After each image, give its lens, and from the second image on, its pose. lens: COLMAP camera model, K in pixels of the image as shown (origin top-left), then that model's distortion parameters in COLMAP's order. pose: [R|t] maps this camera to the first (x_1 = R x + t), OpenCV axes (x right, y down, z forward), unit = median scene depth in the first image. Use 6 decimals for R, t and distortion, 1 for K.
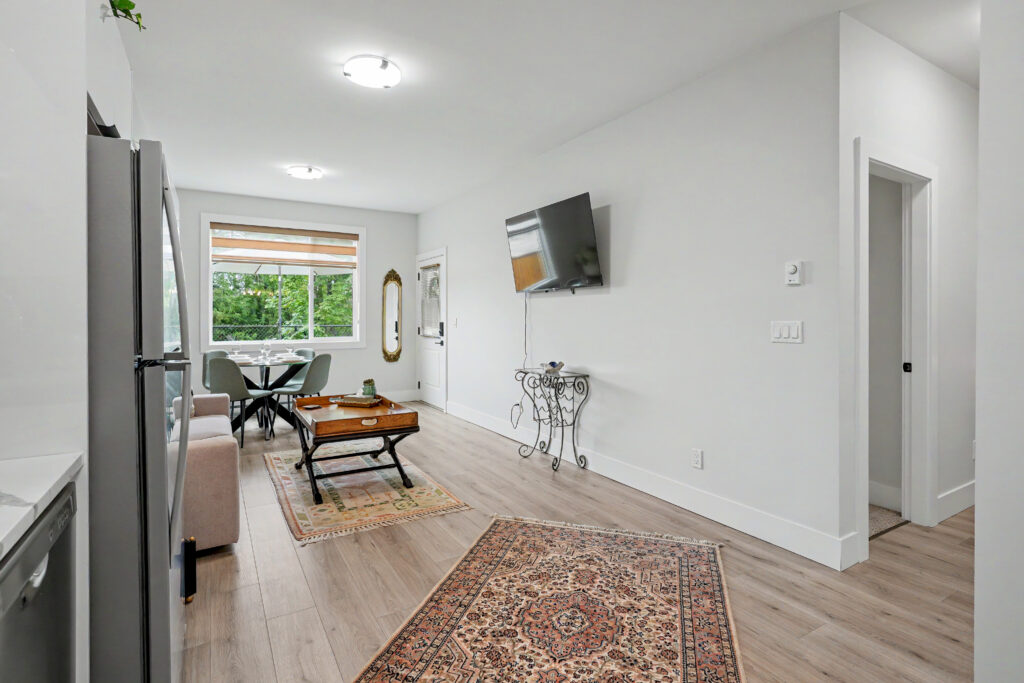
lens RADIAL K [[500.4, 0, 522.6], [0, 500.4, 318.0], [0, 0, 1]] dist [-0.014783, 0.006390]
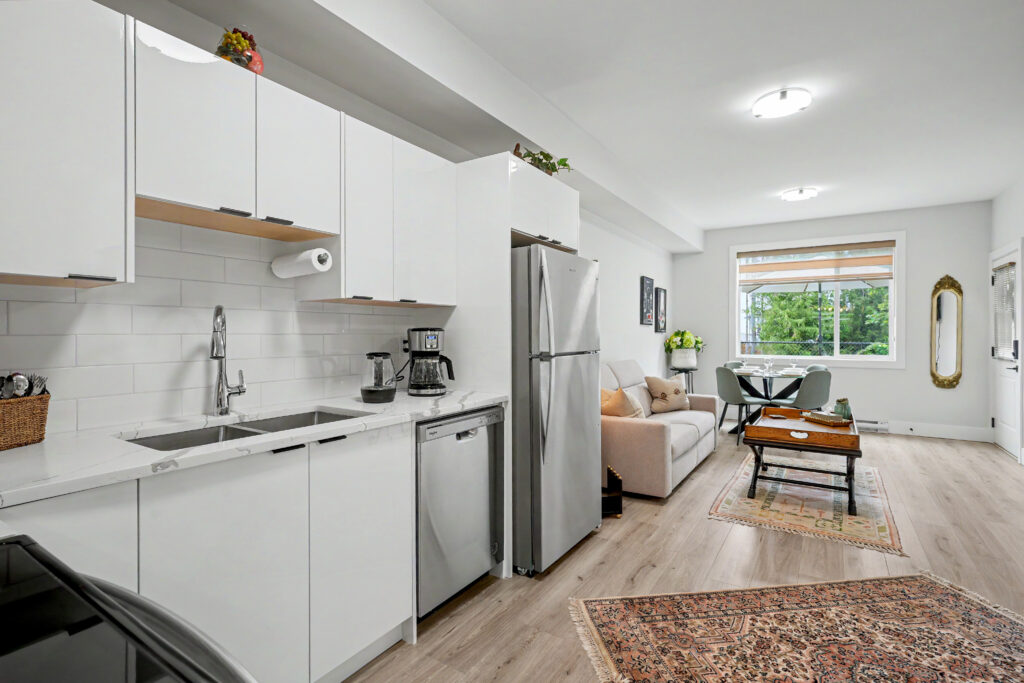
lens RADIAL K [[500.4, 0, 513.5], [0, 500.4, 334.5], [0, 0, 1]] dist [-0.014783, 0.006390]
pose [[0.434912, 0.001692, -0.900472, 0.369916], [-0.001942, 0.999998, 0.000941, 0.000478], [0.900471, 0.001340, 0.434914, 0.020195]]
